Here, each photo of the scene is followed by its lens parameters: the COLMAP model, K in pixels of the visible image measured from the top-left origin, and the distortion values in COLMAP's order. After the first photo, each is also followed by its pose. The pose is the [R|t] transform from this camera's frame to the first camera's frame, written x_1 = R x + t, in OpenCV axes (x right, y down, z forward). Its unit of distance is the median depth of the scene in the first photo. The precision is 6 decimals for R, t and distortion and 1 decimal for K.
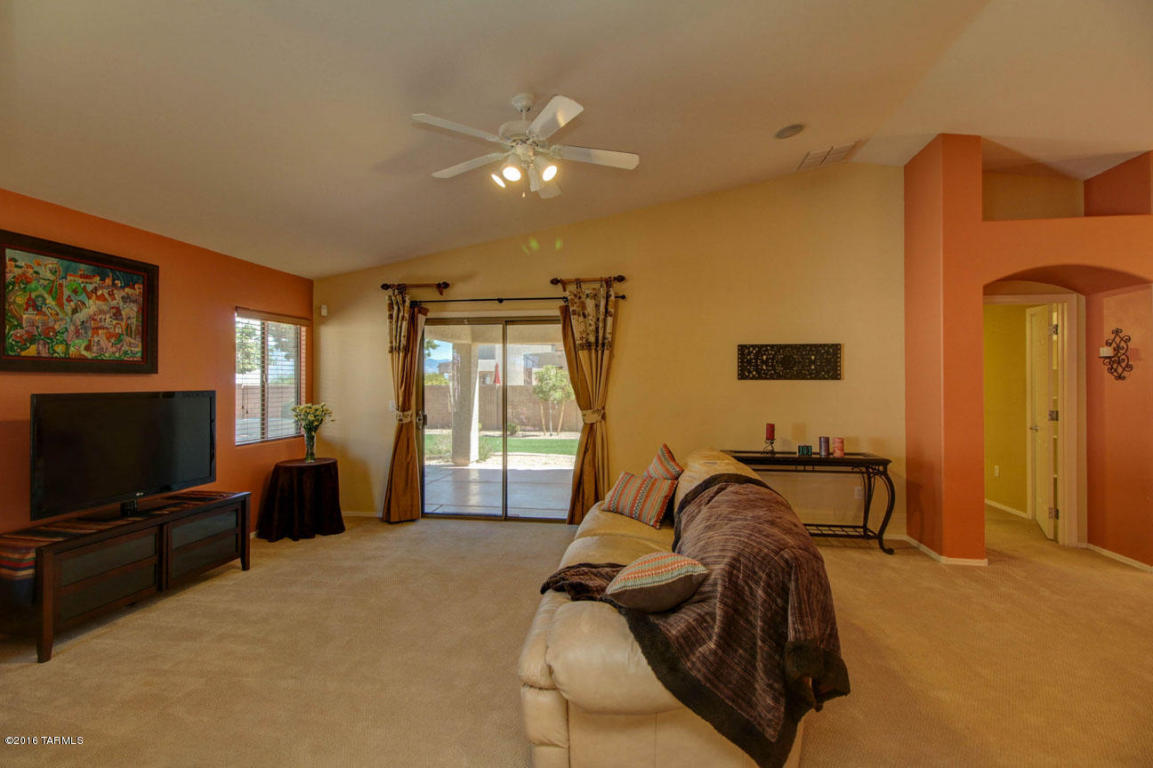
lens RADIAL K [[527.4, 0, 574.2], [0, 527.4, 383.6], [0, 0, 1]] dist [0.024176, -0.010007]
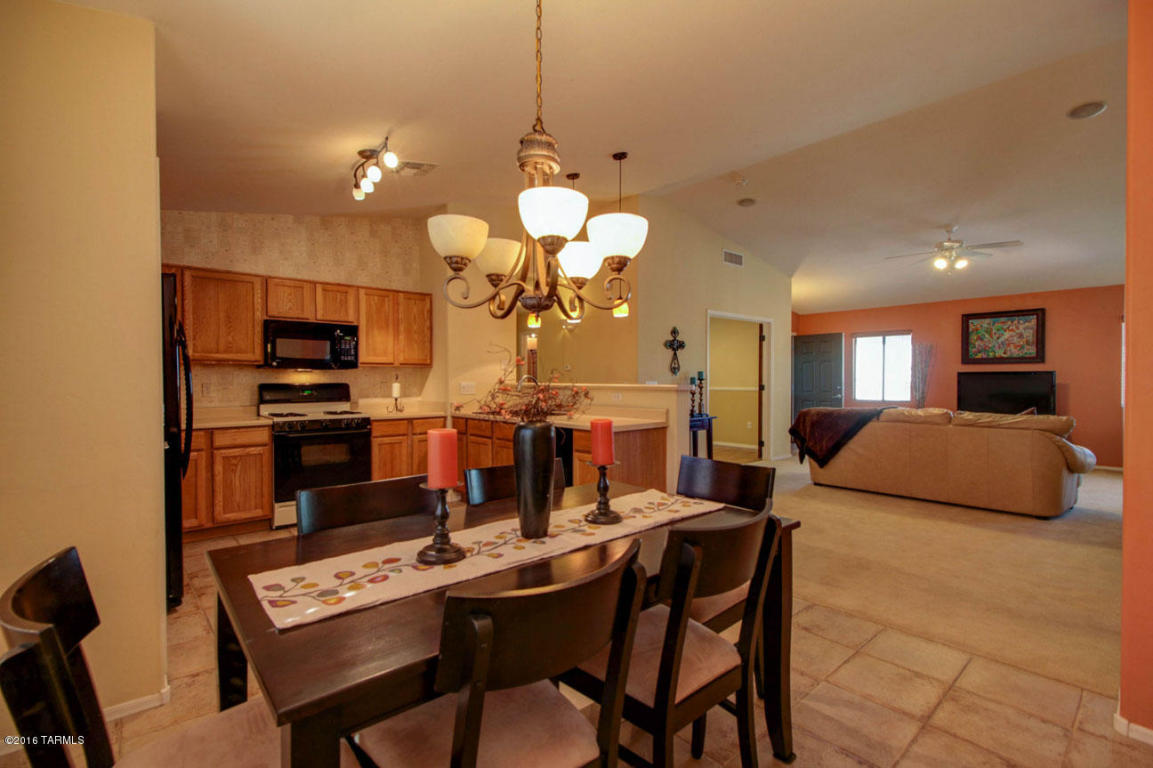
lens RADIAL K [[527.4, 0, 575.9], [0, 527.4, 384.5], [0, 0, 1]] dist [0.024176, -0.010007]
pose [[-0.637802, 0.010397, -0.770130, 1.901521], [-0.001037, 0.999896, 0.014358, 0.036977], [0.770200, 0.009956, -0.637725, 0.946637]]
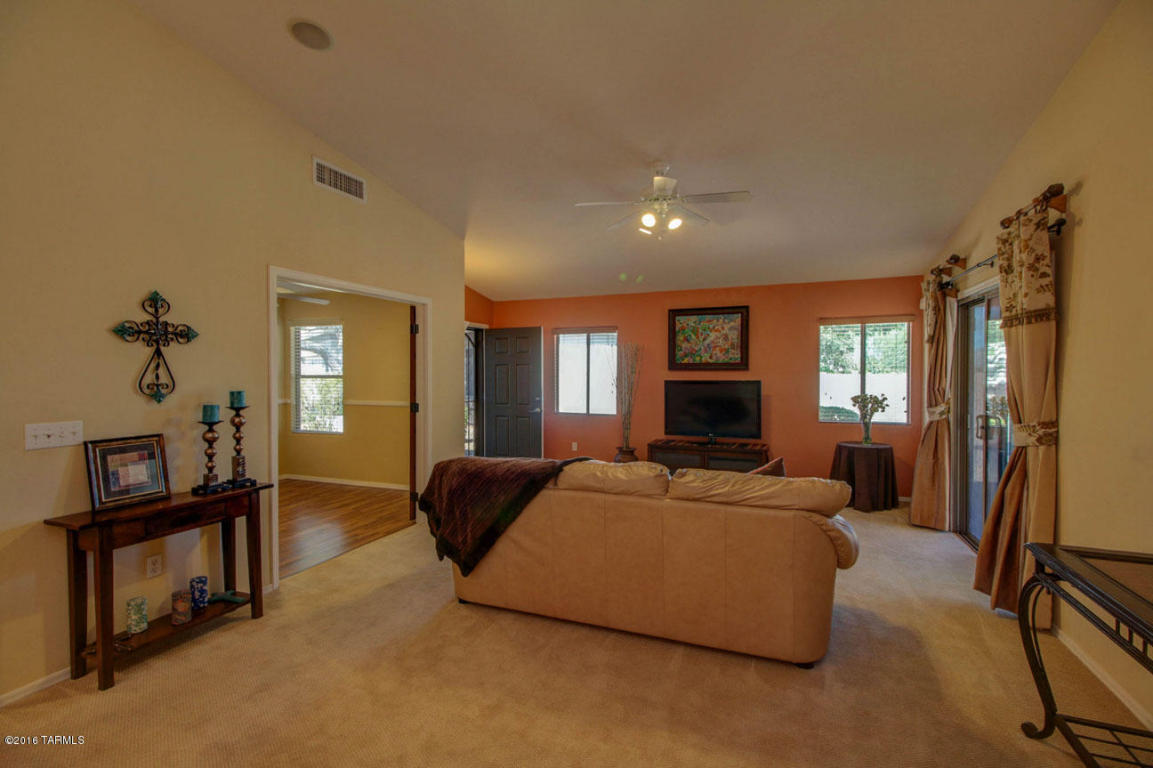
lens RADIAL K [[527.4, 0, 571.5], [0, 527.4, 384.7], [0, 0, 1]] dist [0.024176, -0.010007]
pose [[-0.226453, 0.024705, -0.973709, 0.995580], [-0.001932, 0.999665, 0.025813, -0.013988], [0.974020, 0.007726, -0.226330, 0.853556]]
